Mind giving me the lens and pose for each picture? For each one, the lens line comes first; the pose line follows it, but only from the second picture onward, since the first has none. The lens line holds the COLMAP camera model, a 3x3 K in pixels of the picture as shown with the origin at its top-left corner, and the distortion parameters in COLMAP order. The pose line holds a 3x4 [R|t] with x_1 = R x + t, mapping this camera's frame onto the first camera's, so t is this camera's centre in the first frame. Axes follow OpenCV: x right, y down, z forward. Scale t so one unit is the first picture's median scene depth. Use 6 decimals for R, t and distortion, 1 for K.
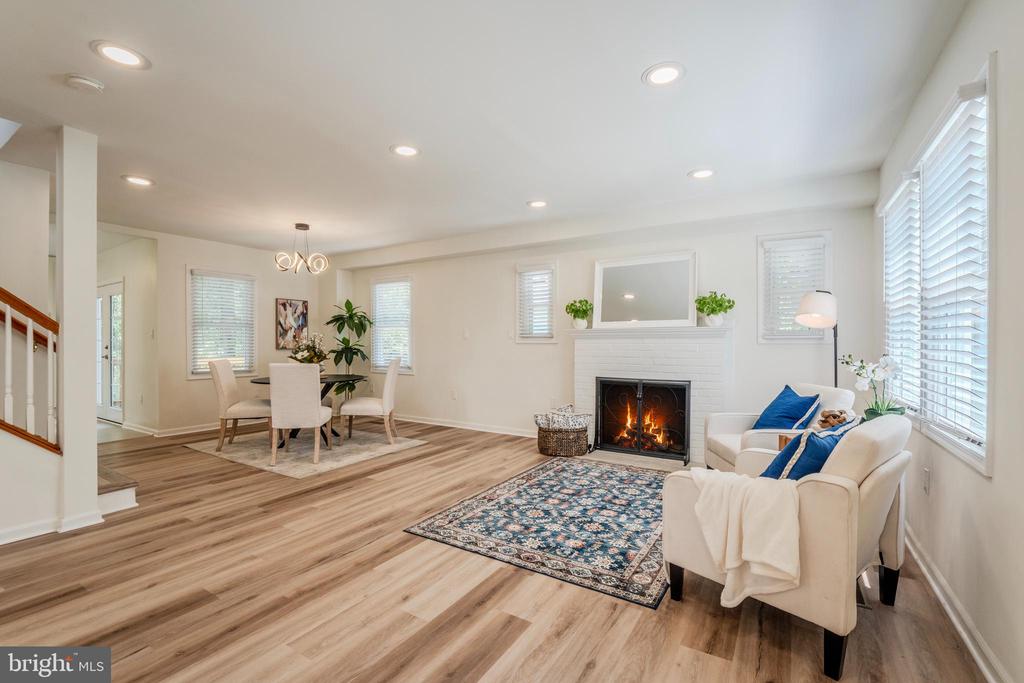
lens RADIAL K [[448.7, 0, 516.6], [0, 448.7, 343.2], [0, 0, 1]] dist [-0.024327, 0.002447]
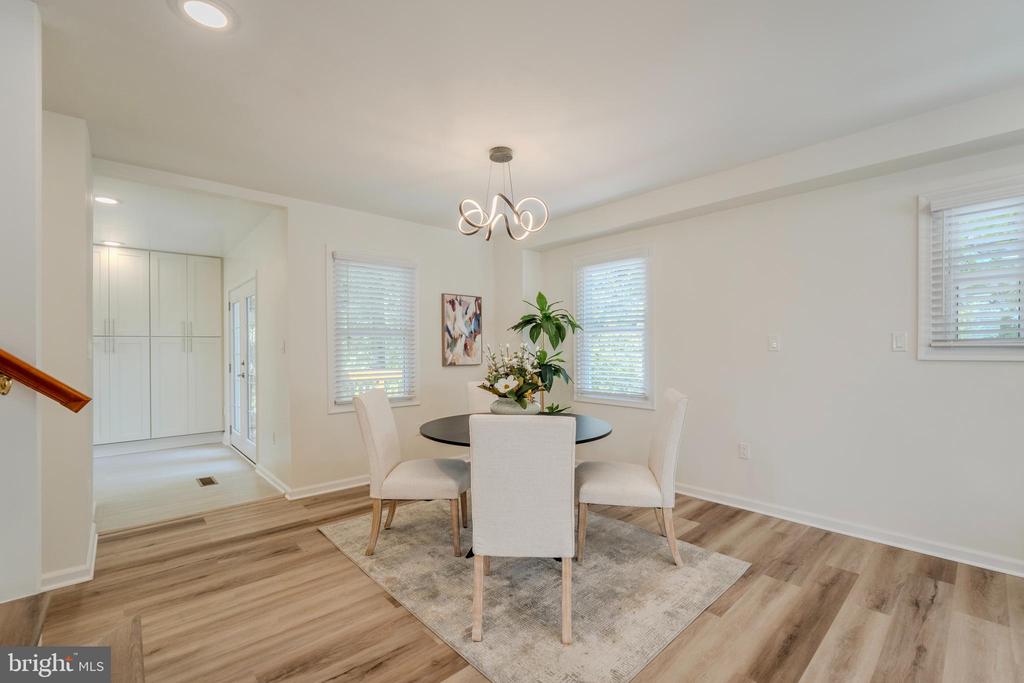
lens RADIAL K [[448.7, 0, 511.4], [0, 448.7, 342.2], [0, 0, 1]] dist [-0.024327, 0.002447]
pose [[0.960343, -0.010937, -0.278607, -0.345675], [0.006432, 0.999833, -0.017077, -0.016443], [0.278748, 0.014608, 0.960253, 0.513037]]
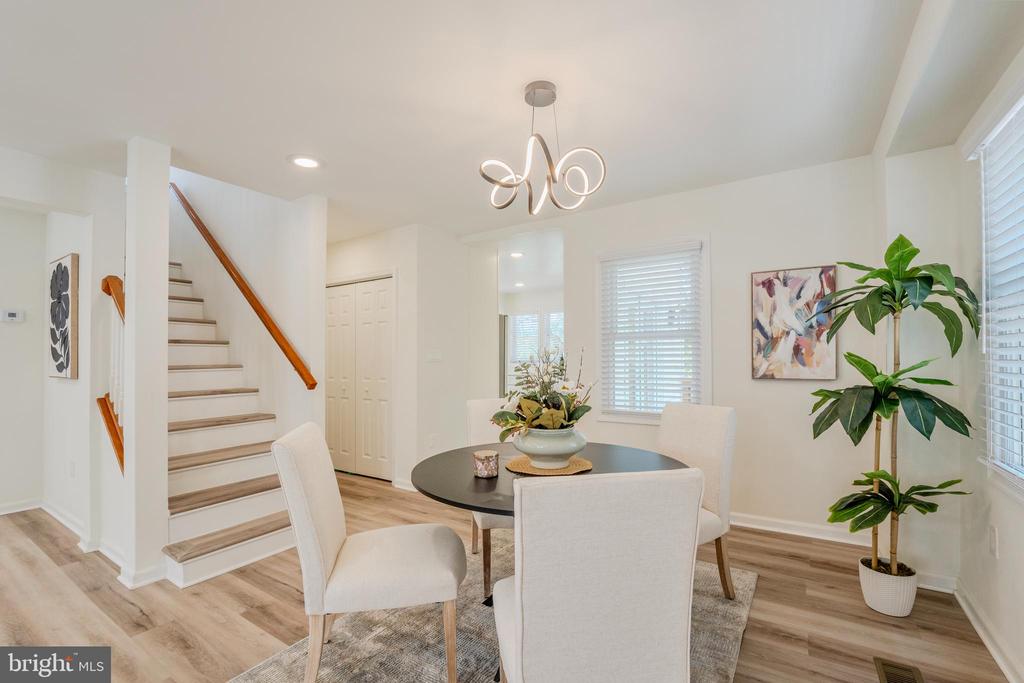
lens RADIAL K [[448.7, 0, 509.9], [0, 448.7, 346.7], [0, 0, 1]] dist [-0.024327, 0.002447]
pose [[-0.035852, -0.024154, -0.999065, -0.078105], [0.007464, 0.999674, -0.024437, -0.016882], [0.999329, -0.008333, -0.035660, 1.084124]]
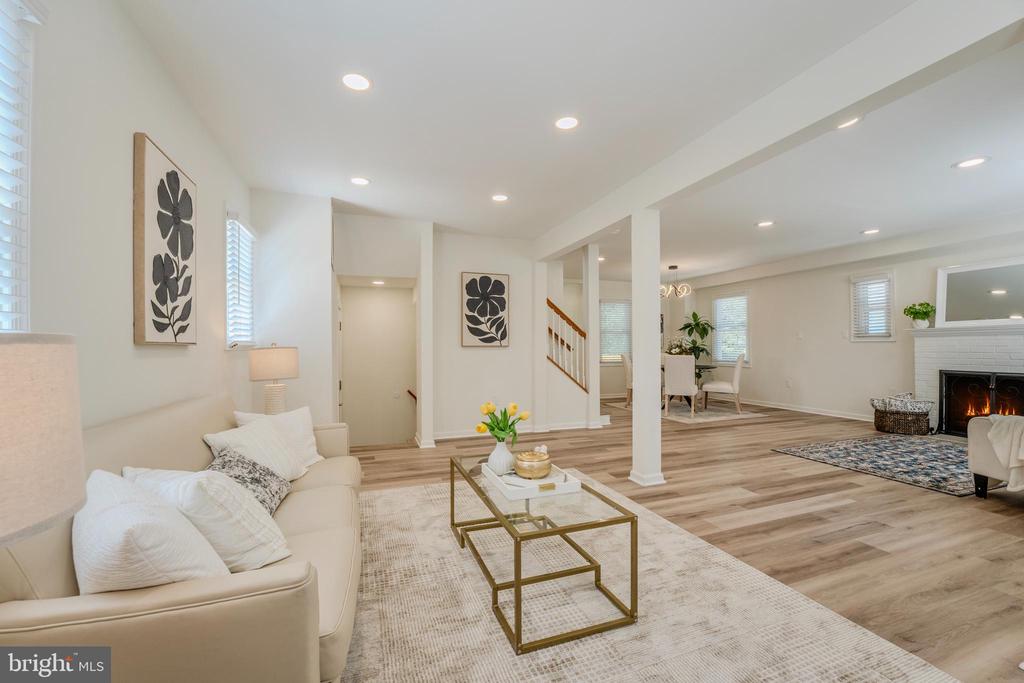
lens RADIAL K [[424.2, 0, 506.9], [0, 424.2, 343.6], [0, 0, 1]] dist [-0.022440, 0.001565]
pose [[0.774380, -0.009975, -0.632642, -0.007537], [0.006075, 0.999947, -0.008331, 0.010614], [0.632691, 0.002608, 0.774400, -0.534237]]
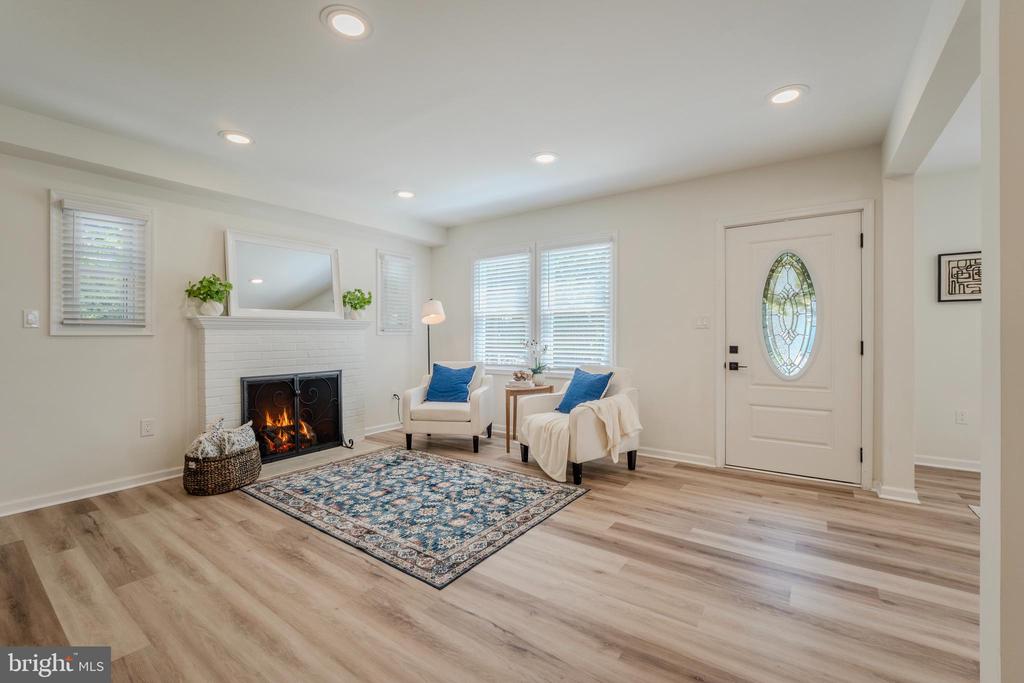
lens RADIAL K [[424.2, 0, 508.7], [0, 424.2, 342.0], [0, 0, 1]] dist [-0.022440, 0.001565]
pose [[0.076168, -0.016746, 0.996954, -0.548504], [0.005281, 0.999852, 0.016391, 0.002913], [-0.997081, 0.004016, 0.076245, 0.494366]]
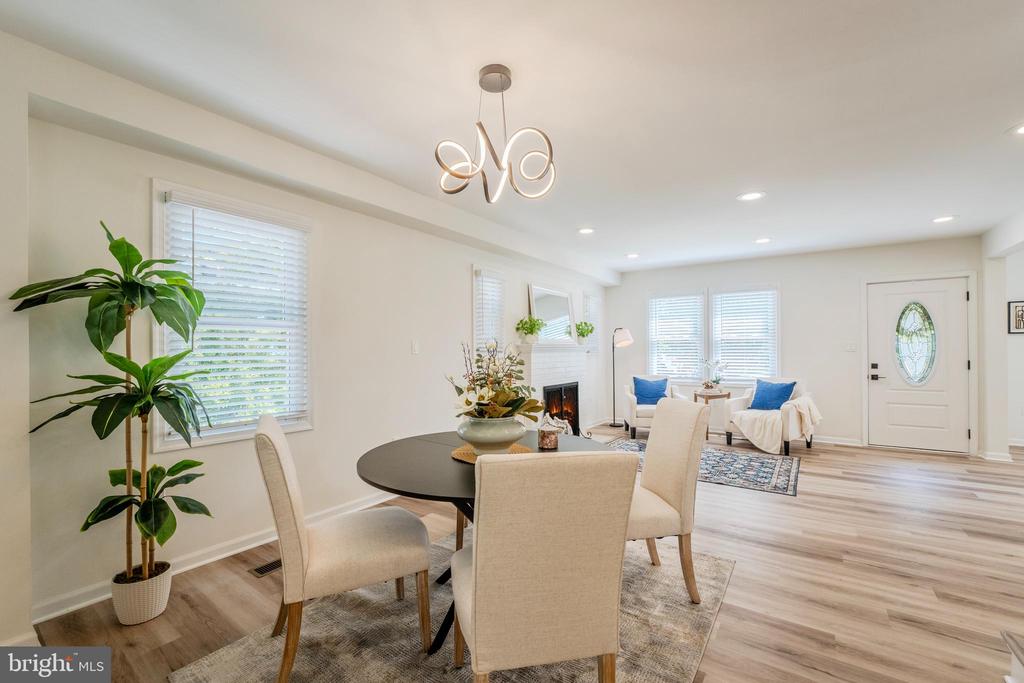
lens RADIAL K [[424.2, 0, 515.3], [0, 424.2, 350.5], [0, 0, 1]] dist [-0.022440, 0.001565]
pose [[0.059001, 0.000058, 0.998258, -0.939627], [0.008360, 0.999965, -0.000552, -0.018240], [-0.998223, 0.008378, 0.058999, 1.054141]]
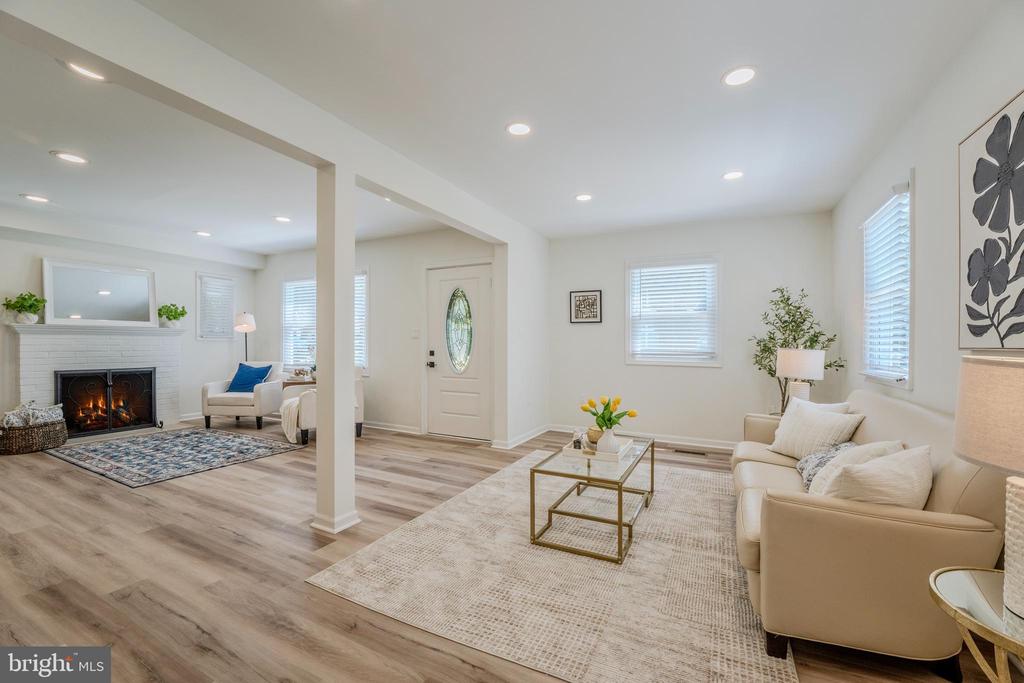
lens RADIAL K [[424.2, 0, 511.5], [0, 424.2, 344.7], [0, 0, 1]] dist [-0.022440, 0.001565]
pose [[-0.066229, -0.005480, 0.997789, -0.885798], [-0.007088, 0.999962, 0.005021, 0.001837], [-0.997779, -0.006740, -0.066265, 0.009079]]
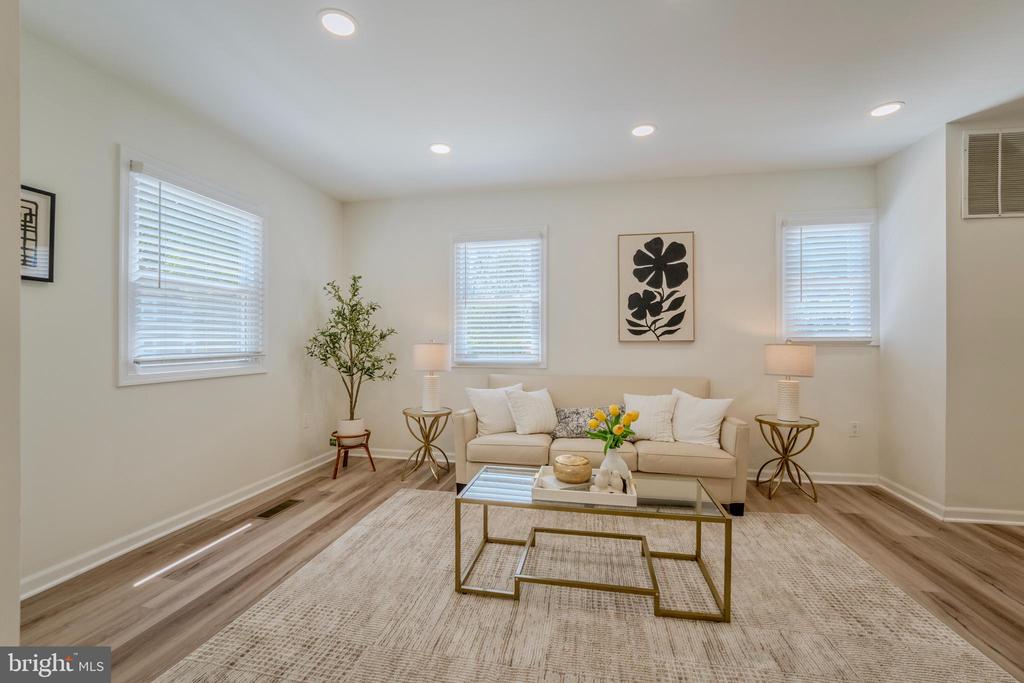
lens RADIAL K [[424.2, 0, 509.0], [0, 424.2, 346.6], [0, 0, 1]] dist [-0.022440, 0.001565]
pose [[-0.943084, 0.004514, -0.332525, -0.068021], [0.000040, 0.999909, 0.013461, 0.003874], [0.332555, 0.012681, -0.942998, 0.226930]]
